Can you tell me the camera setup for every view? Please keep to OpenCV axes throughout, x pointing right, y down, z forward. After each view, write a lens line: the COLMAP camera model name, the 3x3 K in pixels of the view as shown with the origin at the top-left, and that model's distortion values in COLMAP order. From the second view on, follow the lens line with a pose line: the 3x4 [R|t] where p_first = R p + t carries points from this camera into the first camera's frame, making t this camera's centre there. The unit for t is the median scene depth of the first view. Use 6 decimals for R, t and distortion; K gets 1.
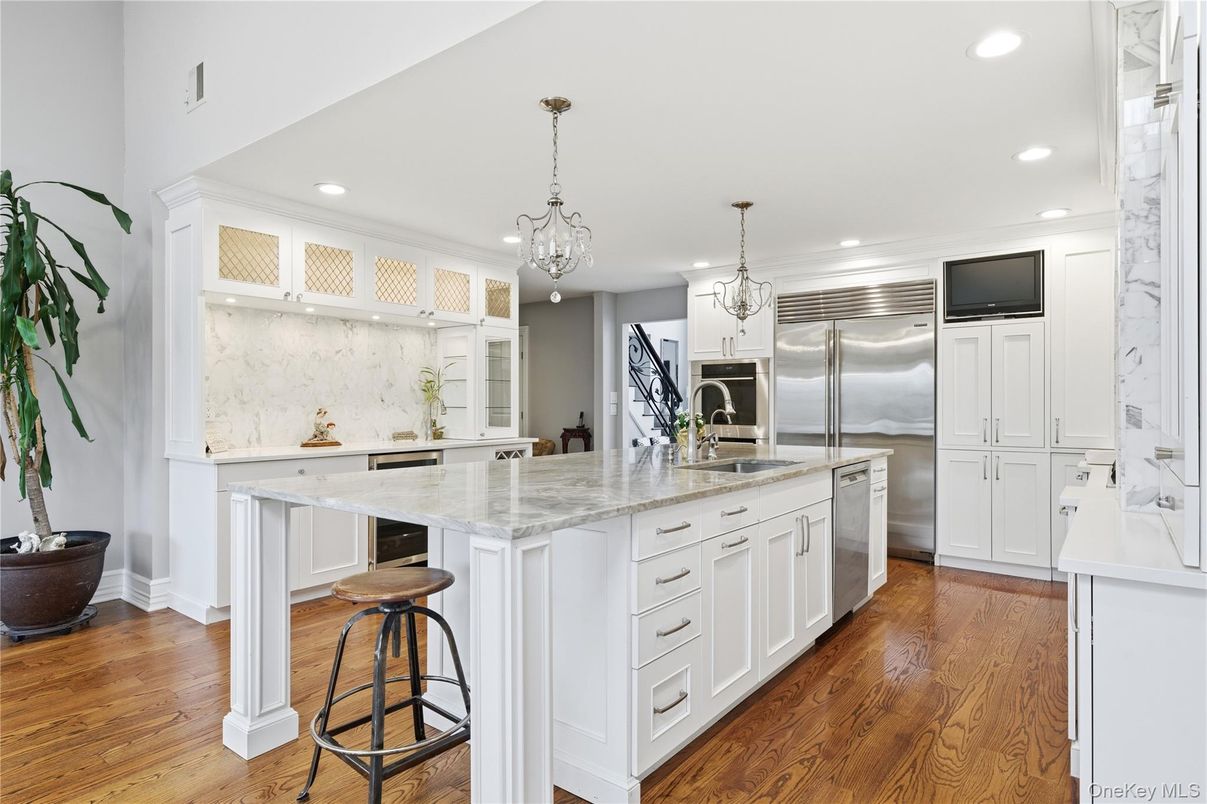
lens RADIAL K [[656.7, 0, 603.5], [0, 656.7, 402.0], [0, 0, 1]] dist [-0.002532, -0.001074]
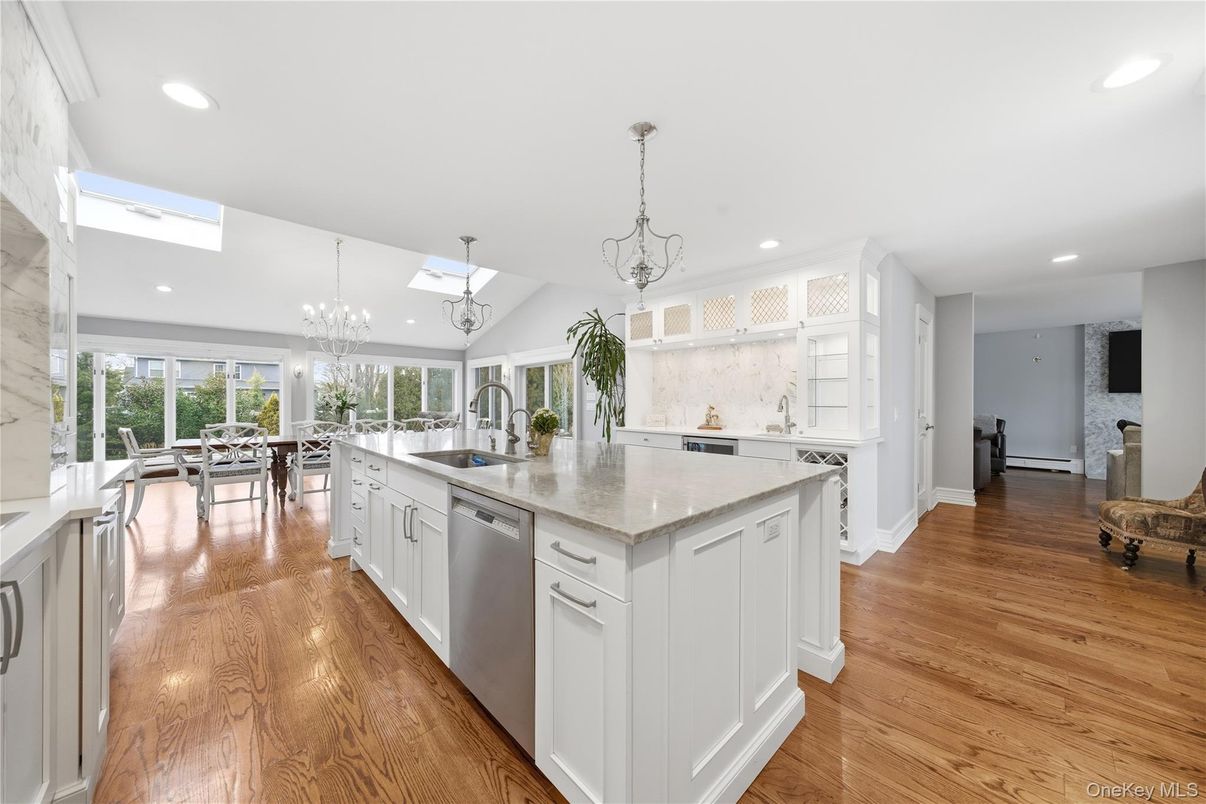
lens RADIAL K [[419.6, 0, 603.0], [0, 419.6, 402.0], [0, 0, 1]] dist [-0.000879, -0.000032]
pose [[-0.159943, 0.000117, -0.987126, 0.622154], [0.001227, 0.999999, -0.000080, 0.001991], [0.987125, -0.001224, -0.159943, 0.943494]]
